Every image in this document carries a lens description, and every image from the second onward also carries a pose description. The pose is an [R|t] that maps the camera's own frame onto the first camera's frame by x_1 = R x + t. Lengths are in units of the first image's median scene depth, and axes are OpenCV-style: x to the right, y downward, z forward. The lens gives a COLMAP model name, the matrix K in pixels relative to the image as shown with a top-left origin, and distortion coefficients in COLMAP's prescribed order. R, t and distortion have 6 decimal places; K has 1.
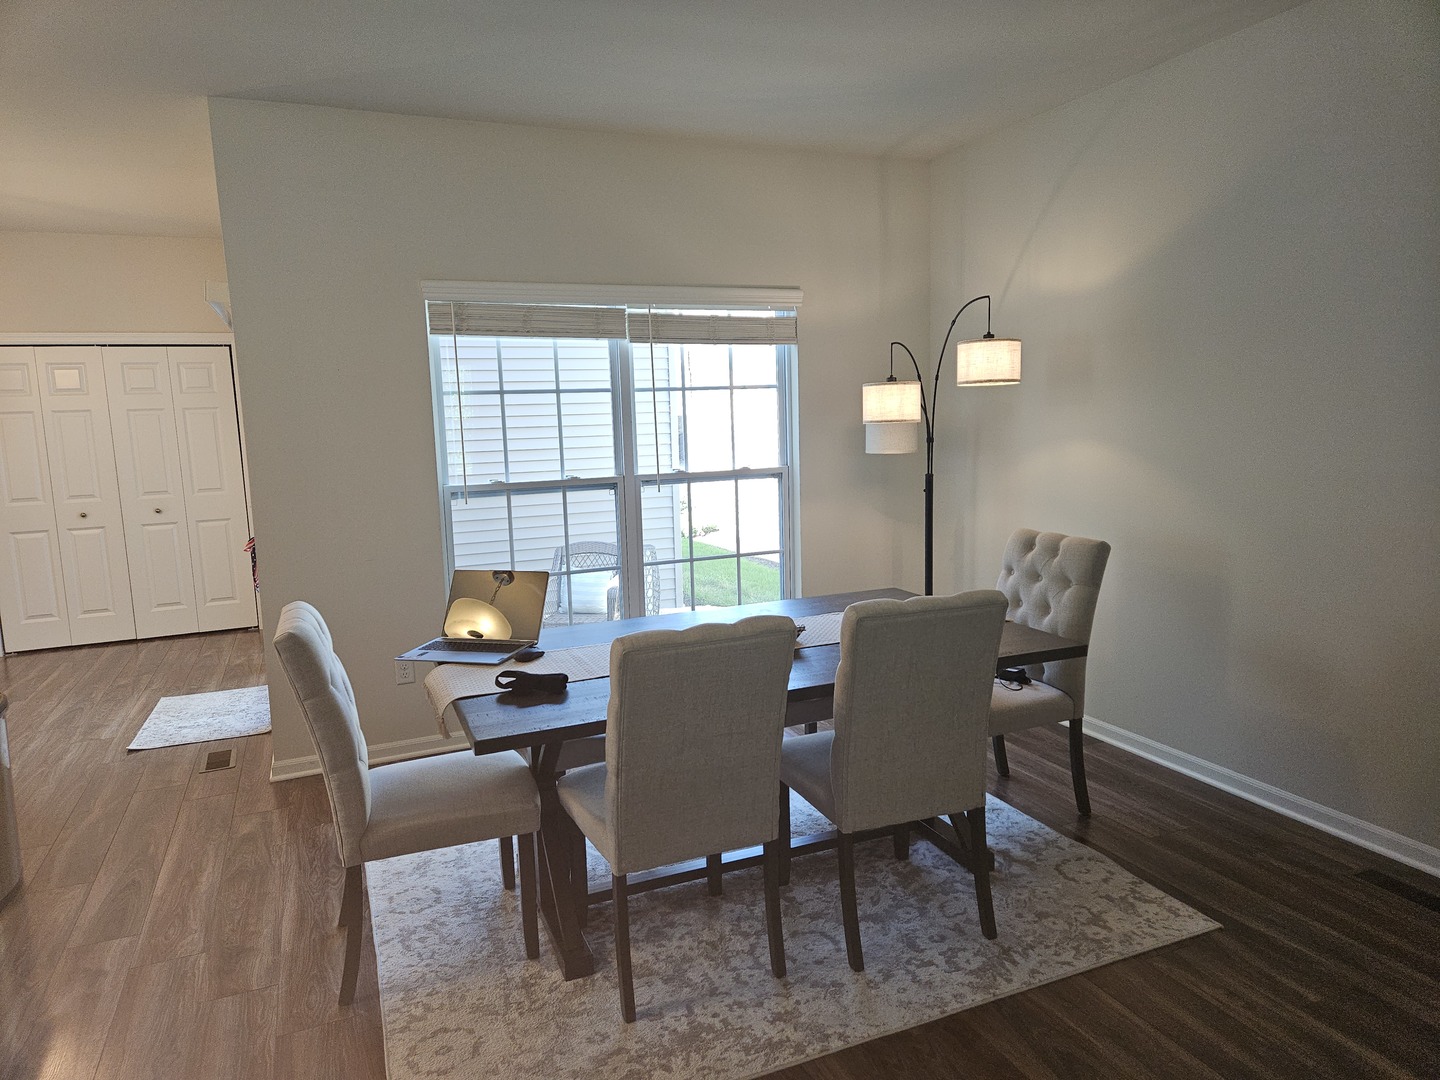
lens RADIAL K [[967.5, 0, 746.9], [0, 967.5, 538.6], [0, 0, 1]] dist [0.058820, -0.001324]
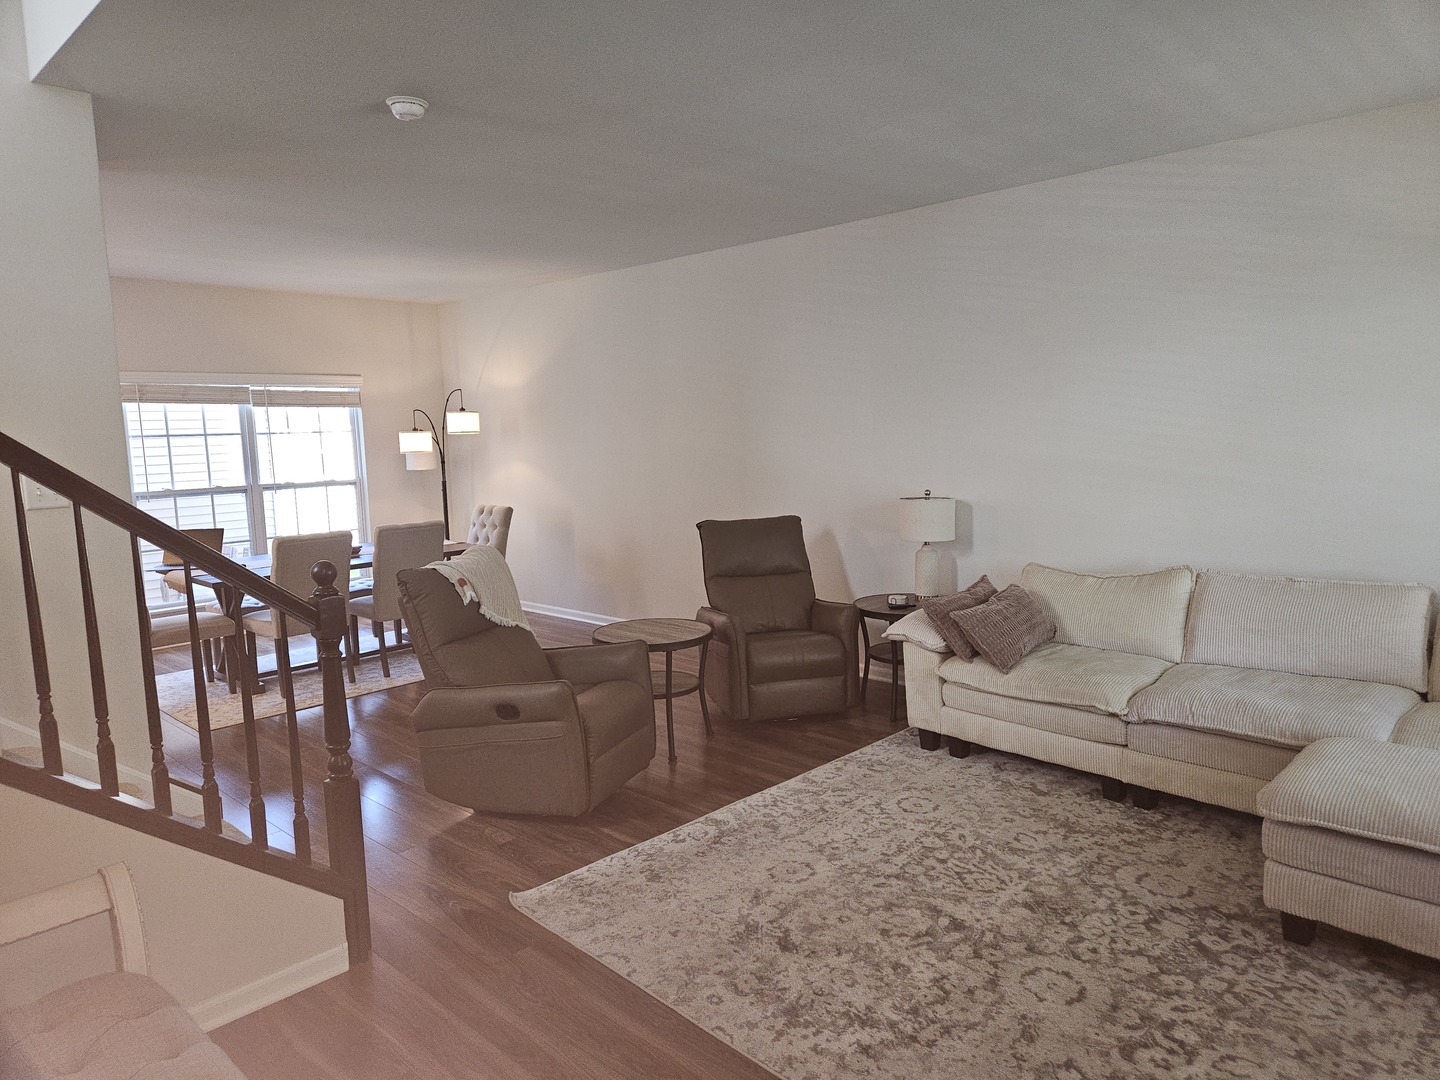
lens RADIAL K [[967.5, 0, 746.9], [0, 967.5, 538.6], [0, 0, 1]] dist [0.058820, -0.001324]
pose [[0.924910, -0.041210, 0.377946, 0.020769], [0.051142, 0.998559, -0.016277, 0.102744], [-0.376730, 0.034384, 0.925685, -0.922242]]
